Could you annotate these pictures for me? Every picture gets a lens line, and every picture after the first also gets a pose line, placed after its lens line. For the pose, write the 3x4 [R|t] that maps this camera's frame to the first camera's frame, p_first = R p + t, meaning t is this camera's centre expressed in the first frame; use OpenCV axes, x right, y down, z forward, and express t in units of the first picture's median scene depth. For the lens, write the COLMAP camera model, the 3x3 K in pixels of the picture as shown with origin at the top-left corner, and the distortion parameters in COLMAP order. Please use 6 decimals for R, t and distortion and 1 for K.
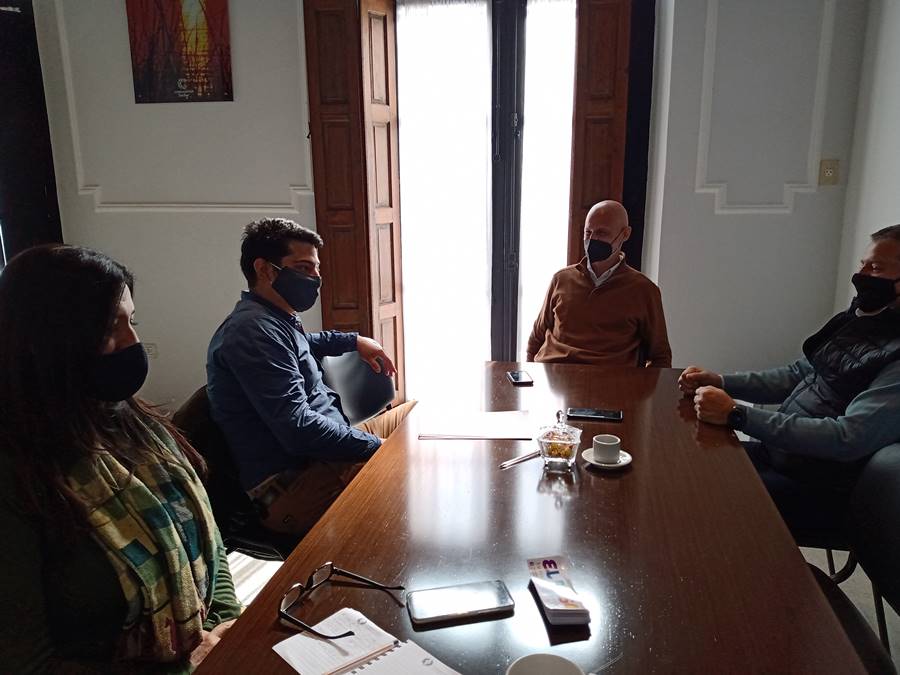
lens RADIAL K [[672.5, 0, 450.7], [0, 672.5, 332.5], [0, 0, 1]] dist [-0.023856, 0.013974]
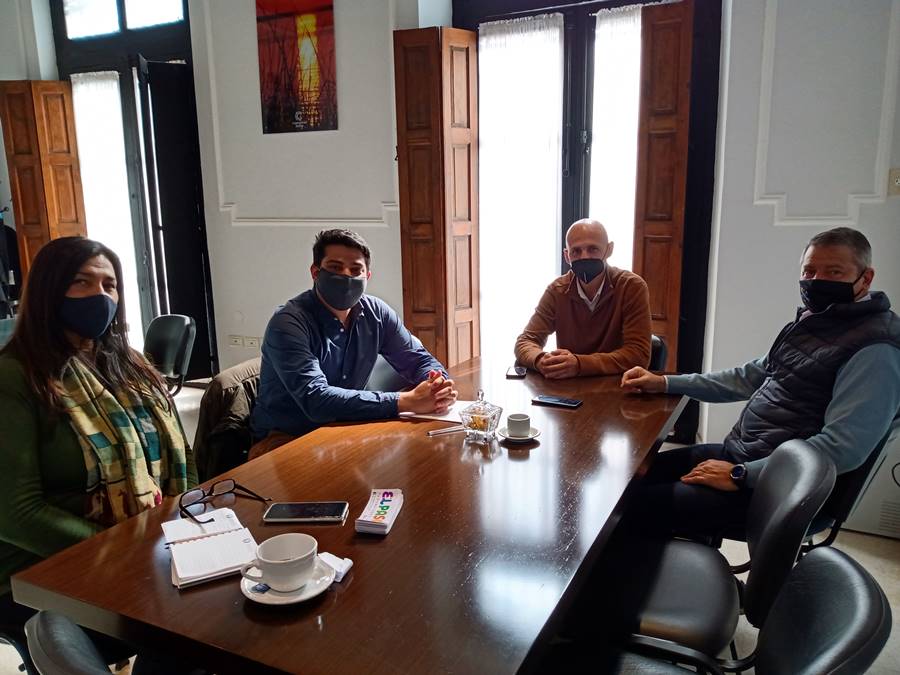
lens RADIAL K [[672.5, 0, 450.4], [0, 672.5, 341.3], [0, 0, 1]] dist [-0.023856, 0.013974]
pose [[0.967320, 0.041811, -0.250088, 0.171104], [-0.046332, 0.998851, -0.012215, 0.025172], [0.249290, 0.023403, 0.968146, -0.064186]]
